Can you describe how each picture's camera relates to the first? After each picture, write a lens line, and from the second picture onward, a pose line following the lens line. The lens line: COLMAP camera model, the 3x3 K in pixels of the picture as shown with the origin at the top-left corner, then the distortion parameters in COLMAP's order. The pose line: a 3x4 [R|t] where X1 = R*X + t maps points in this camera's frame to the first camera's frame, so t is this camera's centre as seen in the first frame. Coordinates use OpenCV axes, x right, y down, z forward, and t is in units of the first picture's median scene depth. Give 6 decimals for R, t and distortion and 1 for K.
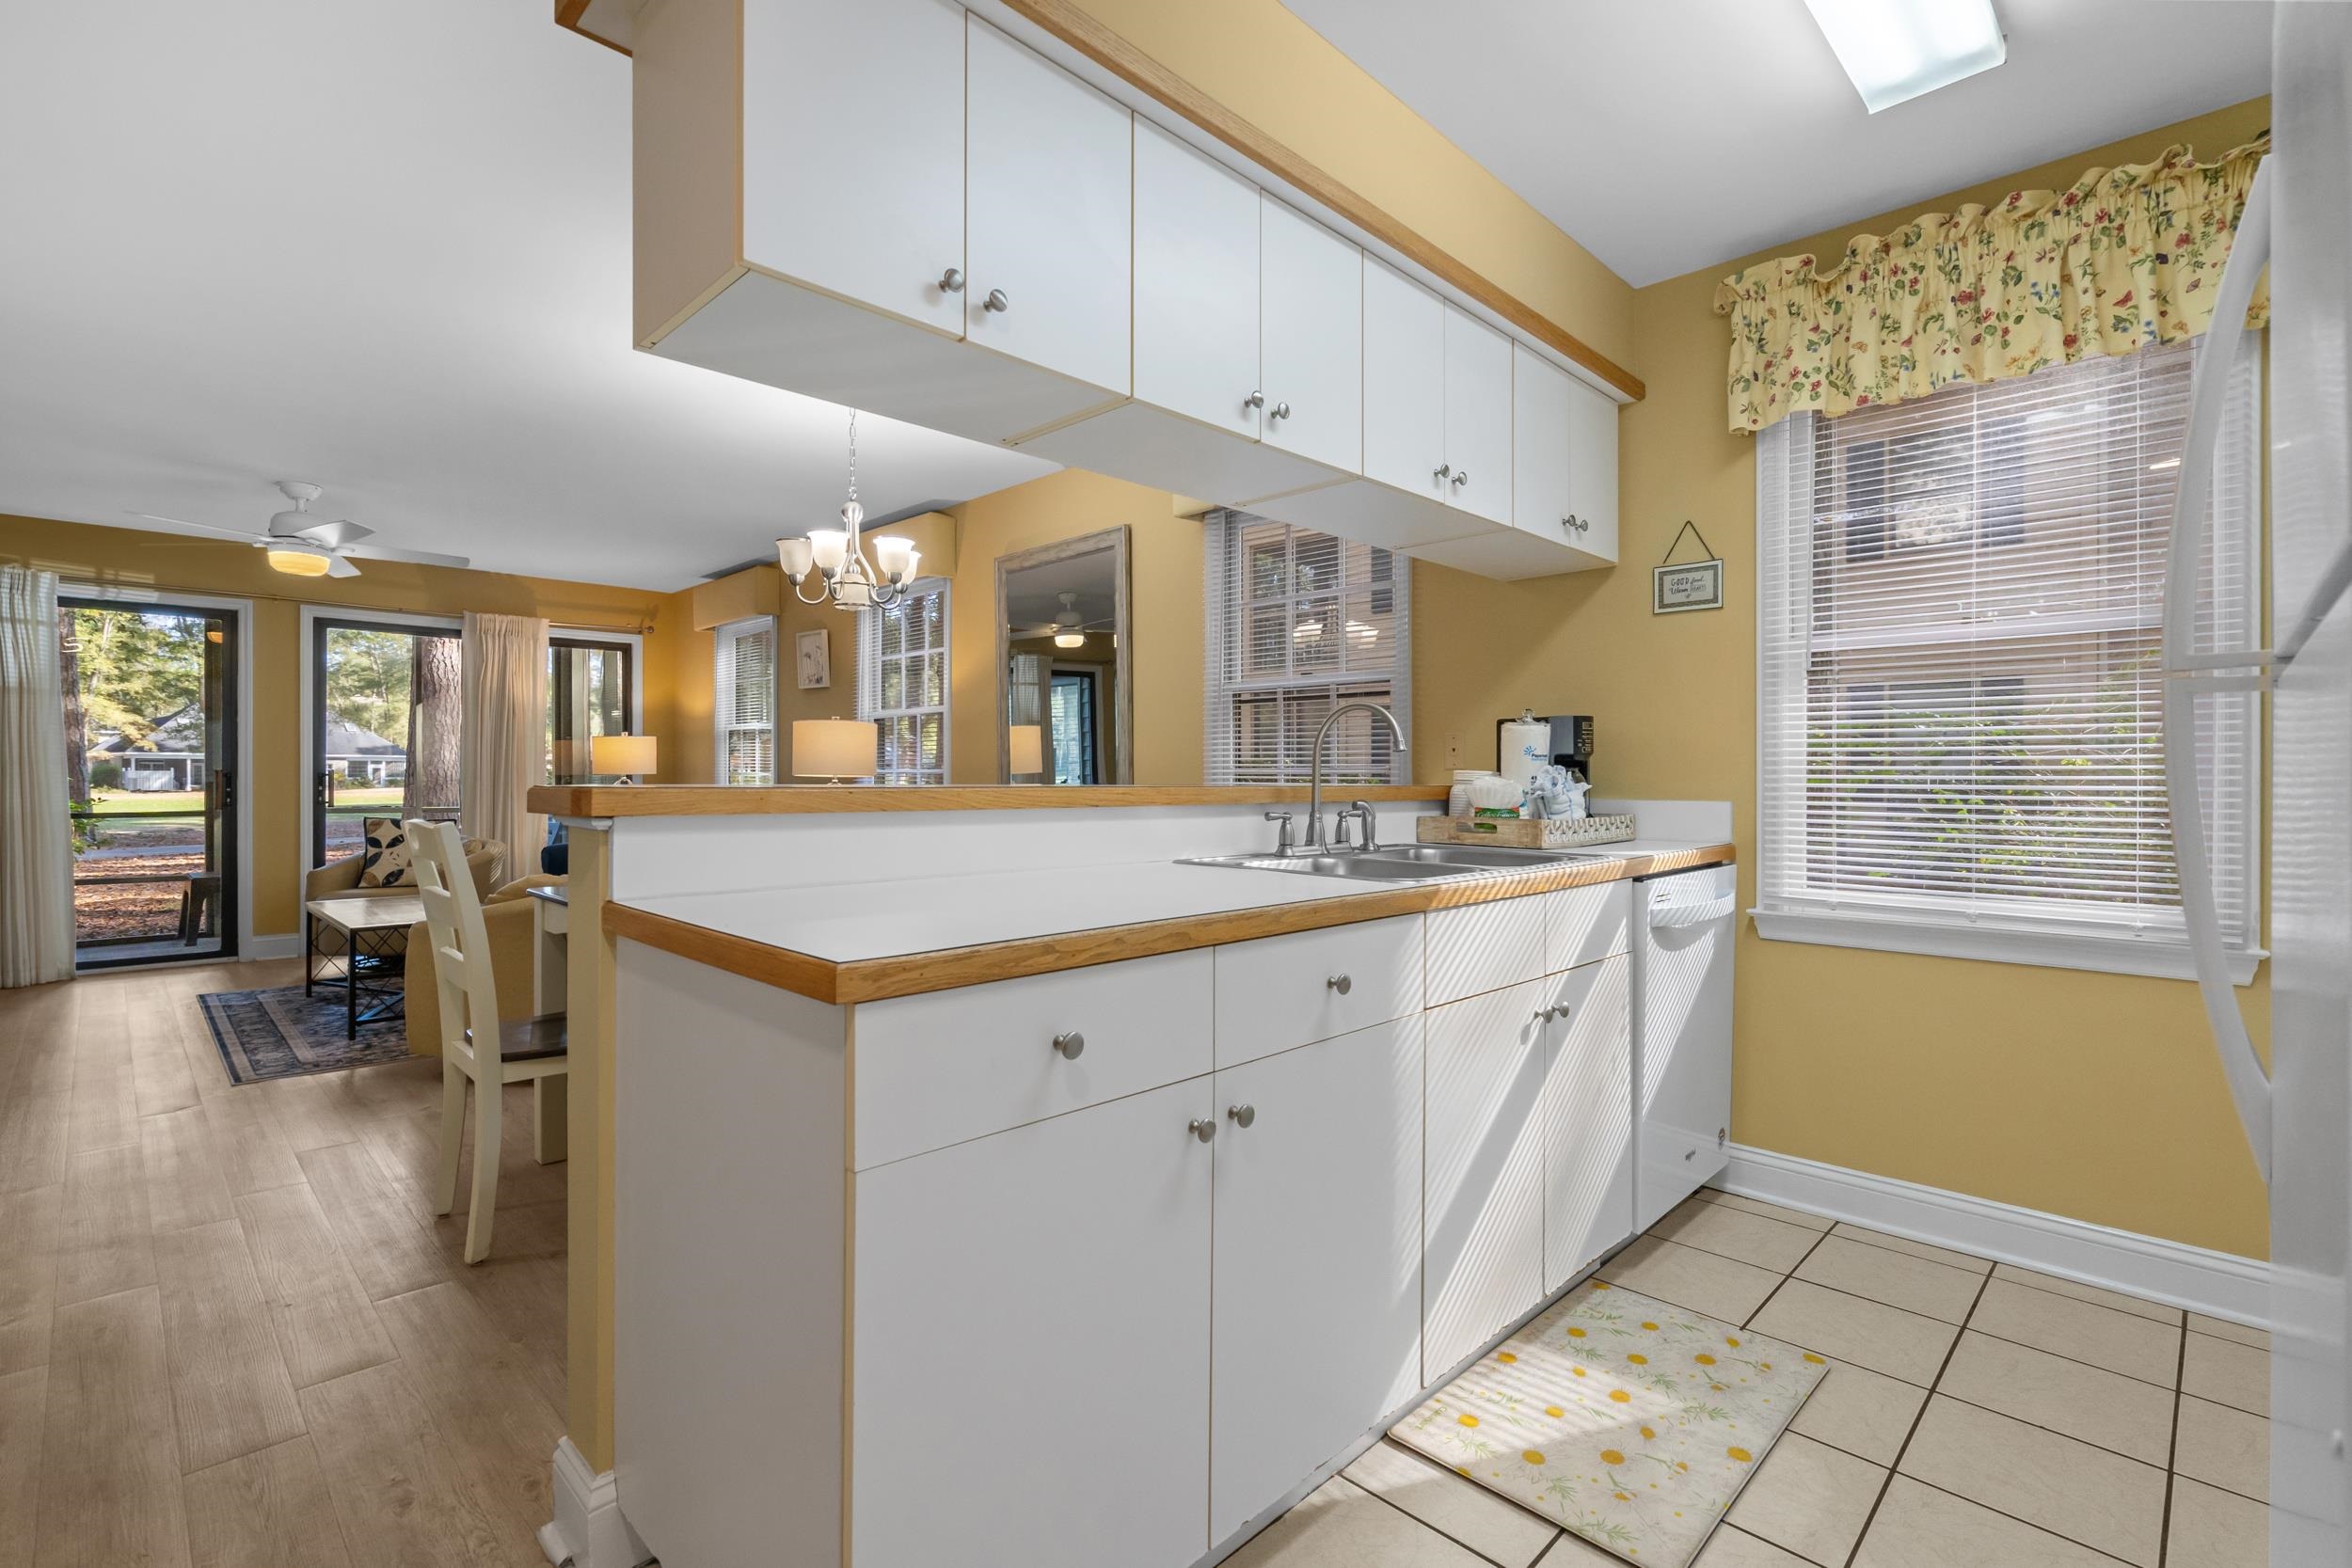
lens RADIAL K [[1053.6, 0, 1176.0], [0, 1053.6, 784.0], [0, 0, 1]] dist [0.000199, 0.000478]
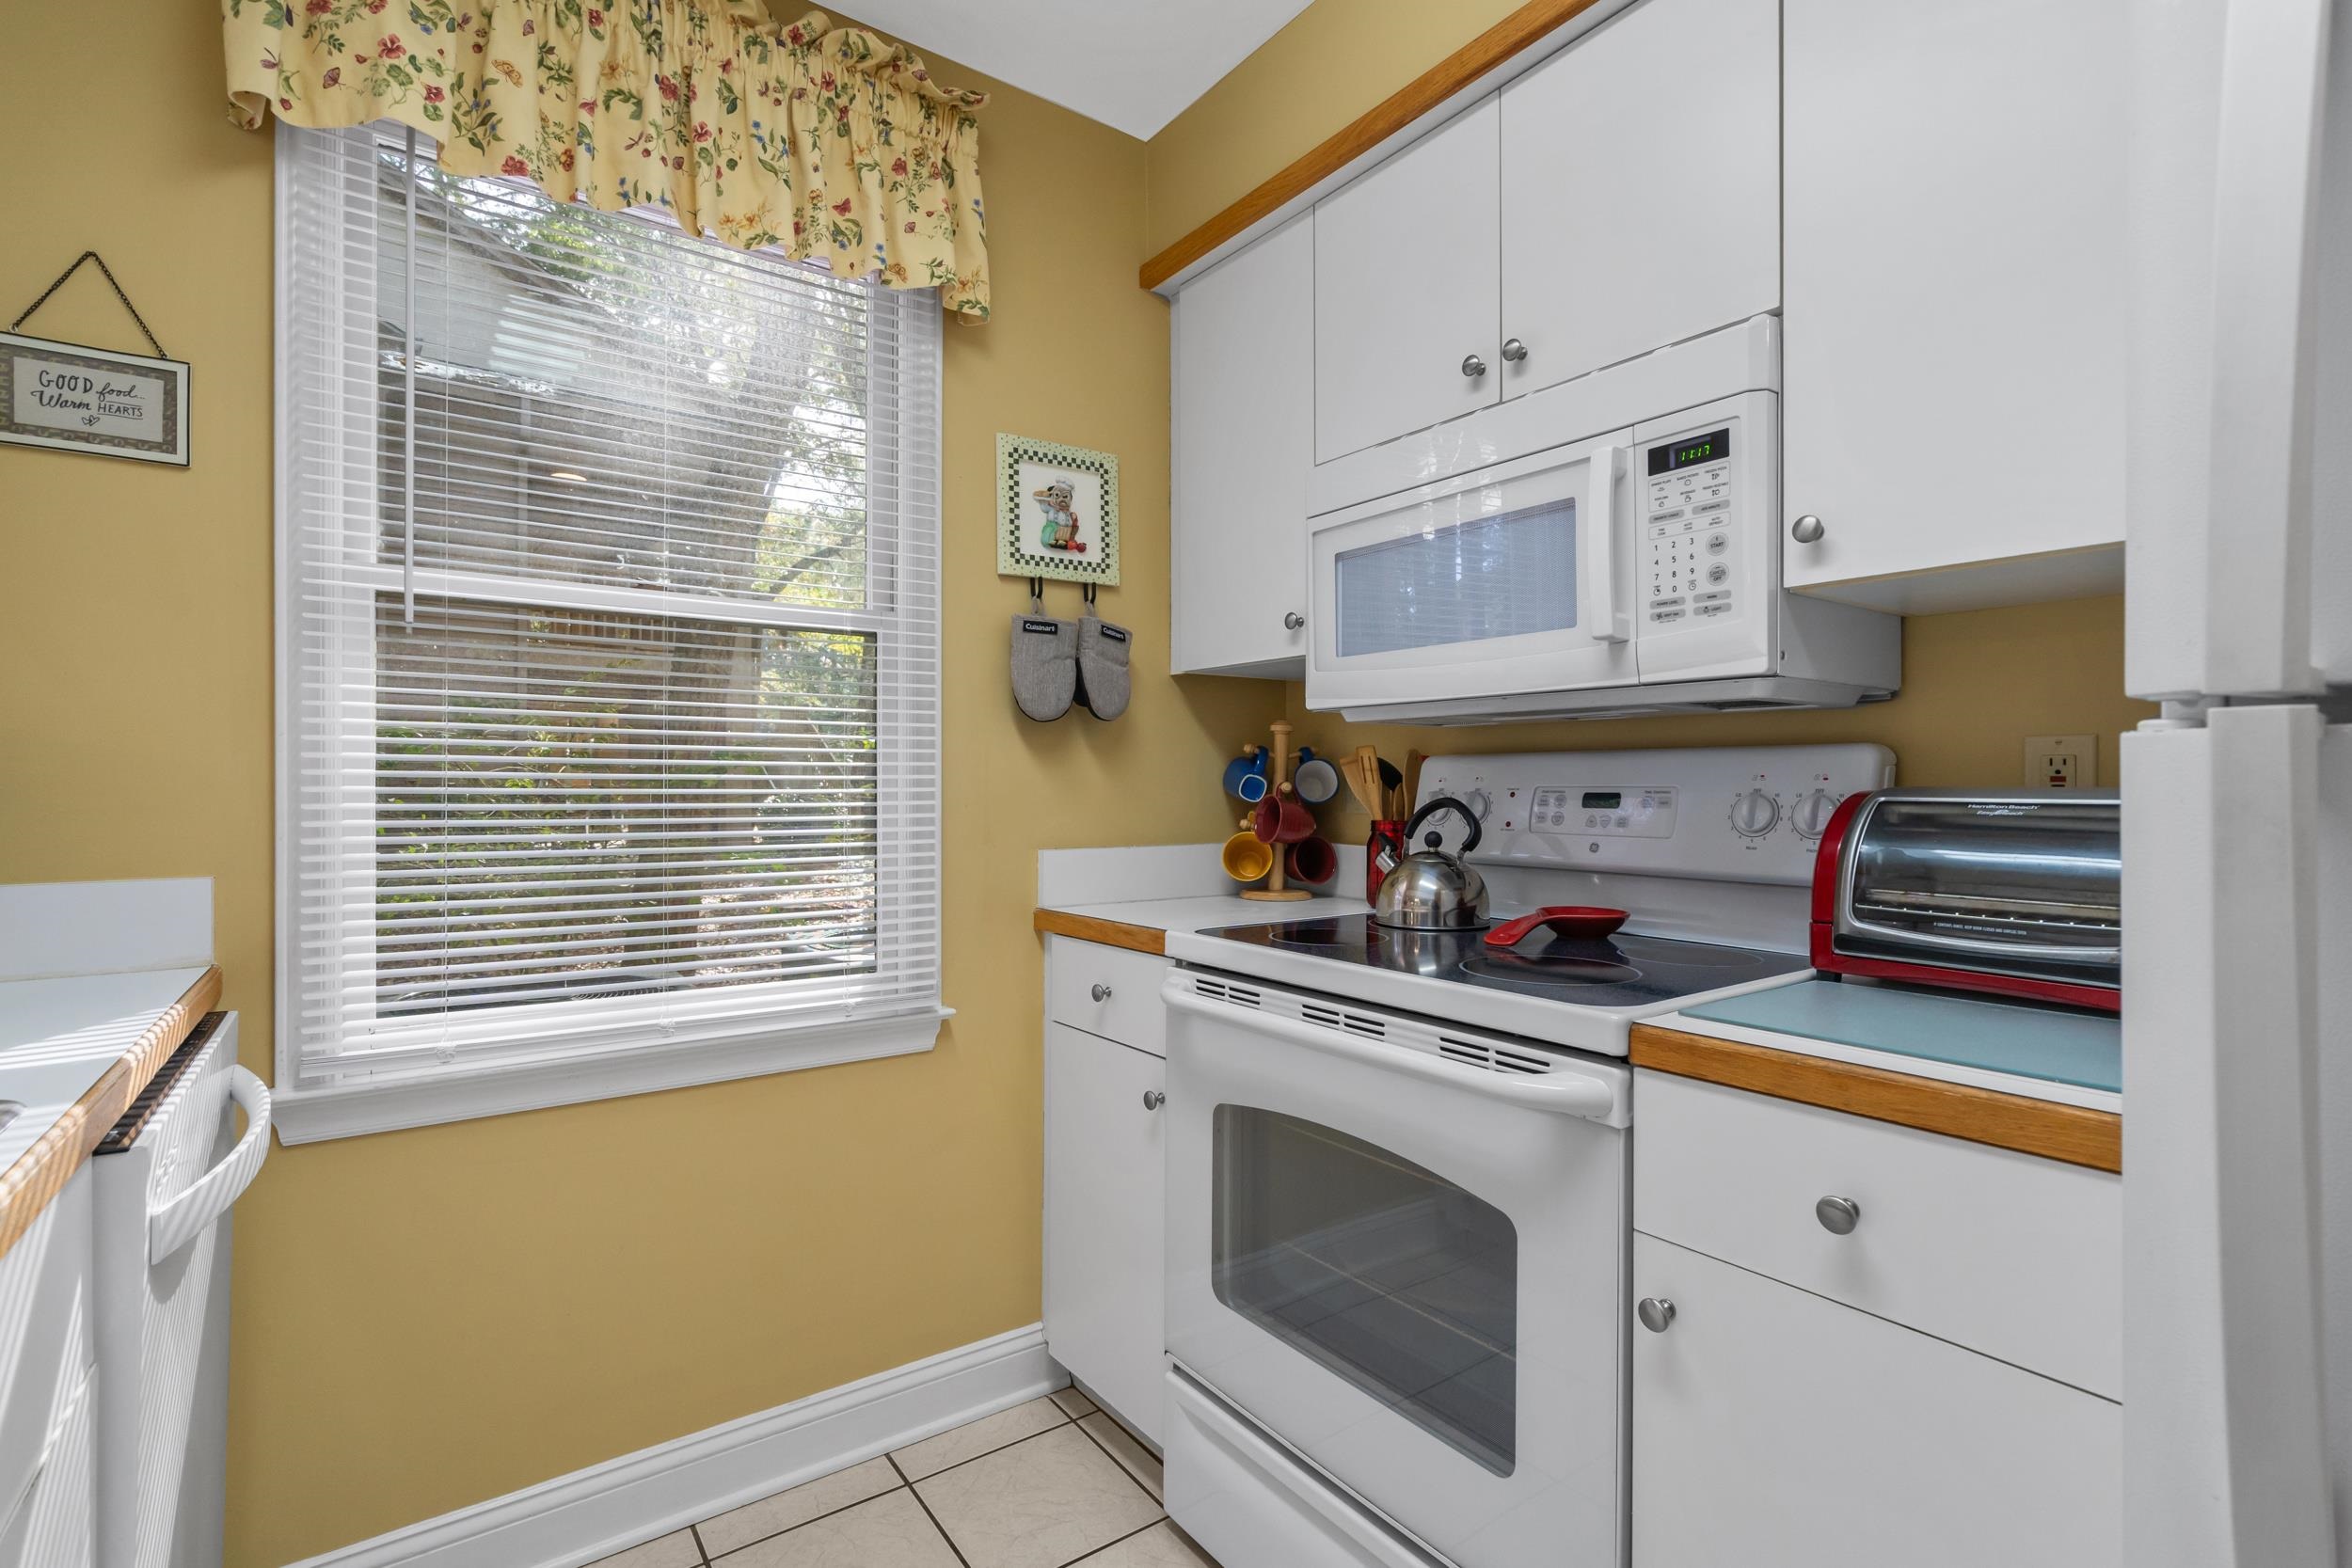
lens RADIAL K [[1077.2, 0, 1176.0], [0, 1077.2, 784.0], [0, 0, 1]] dist [-0.001292, -0.000163]
pose [[0.177605, 0.000783, 0.984102, 0.148782], [0.002574, 0.999996, -0.001260, -0.028293], [-0.984098, 0.002757, 0.177602, 0.579811]]
